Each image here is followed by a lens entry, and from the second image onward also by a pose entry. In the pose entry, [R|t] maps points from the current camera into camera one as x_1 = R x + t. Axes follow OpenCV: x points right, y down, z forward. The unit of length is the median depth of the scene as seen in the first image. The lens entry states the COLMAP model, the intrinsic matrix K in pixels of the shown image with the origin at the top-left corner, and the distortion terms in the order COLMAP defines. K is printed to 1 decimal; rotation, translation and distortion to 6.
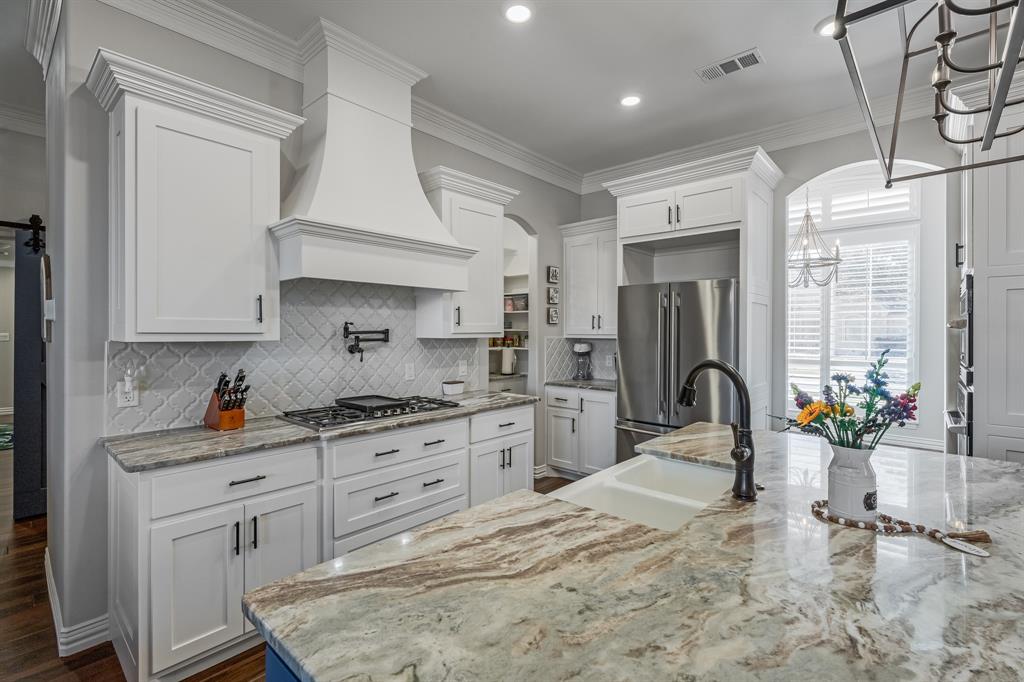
lens RADIAL K [[463.4, 0, 509.1], [0, 463.4, 334.5], [0, 0, 1]] dist [0.006338, 0.000399]
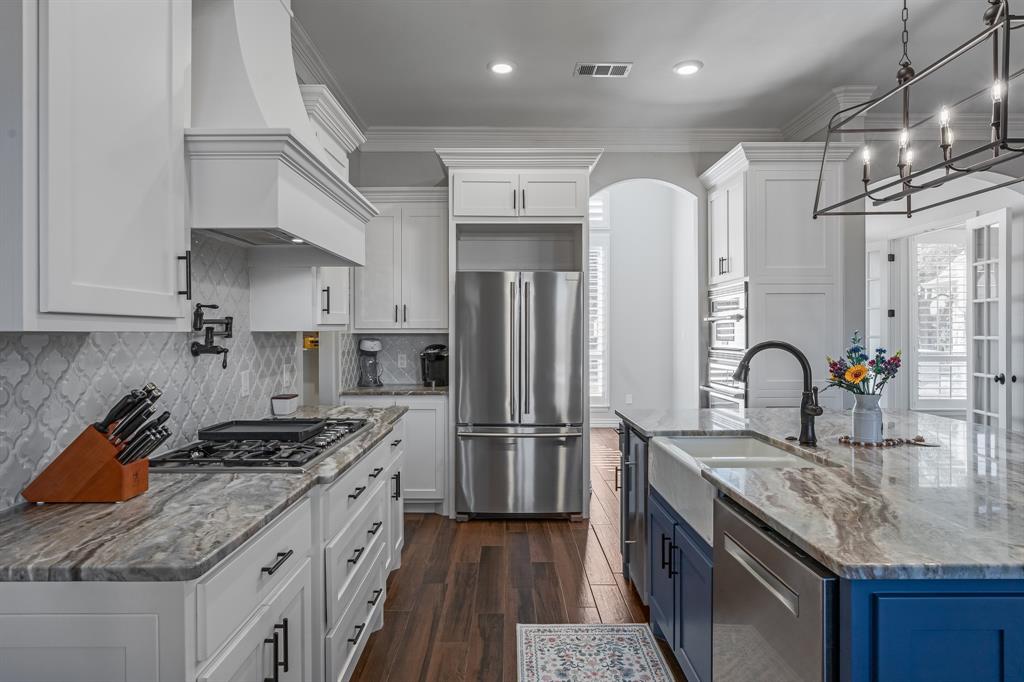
lens RADIAL K [[589.5, 0, 516.6], [0, 589.5, 340.2], [0, 0, 1]] dist [-0.003236, 0.001180]
pose [[0.737077, -0.013422, 0.675675, -0.556414], [0.006281, 0.999896, 0.013012, 0.013149], [-0.675779, -0.005347, 0.737084, 0.151553]]
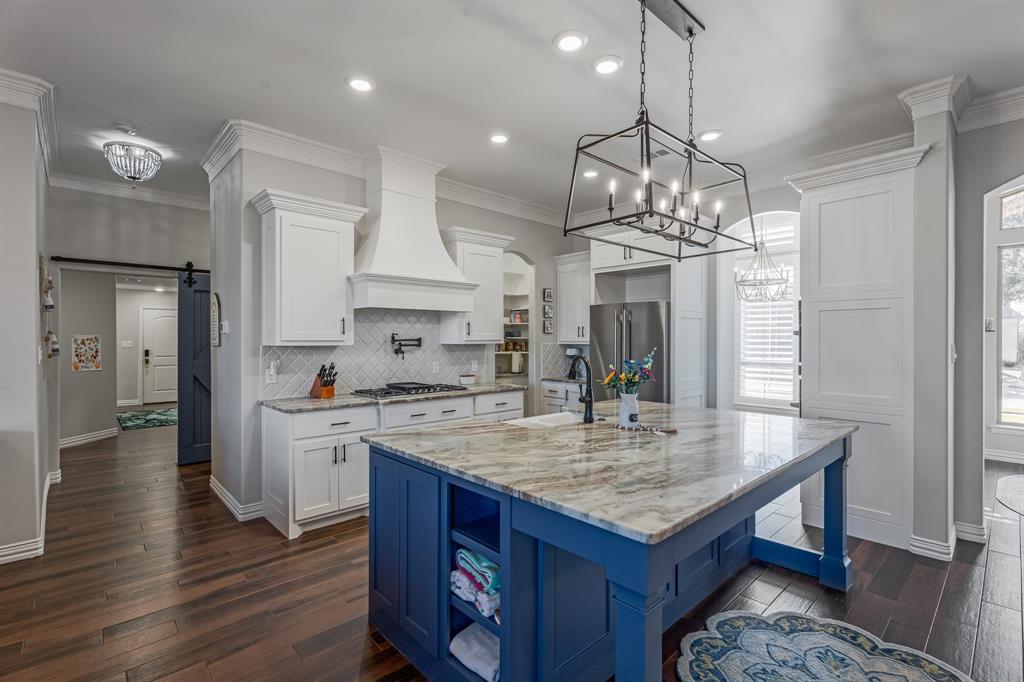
lens RADIAL K [[463.4, 0, 506.8], [0, 463.4, 342.7], [0, 0, 1]] dist [0.006338, 0.000399]
pose [[0.995985, -0.001493, -0.089508, 0.150506], [0.001649, 0.999997, 0.001678, 0.001635], [0.089505, -0.001819, 0.995985, -0.463544]]
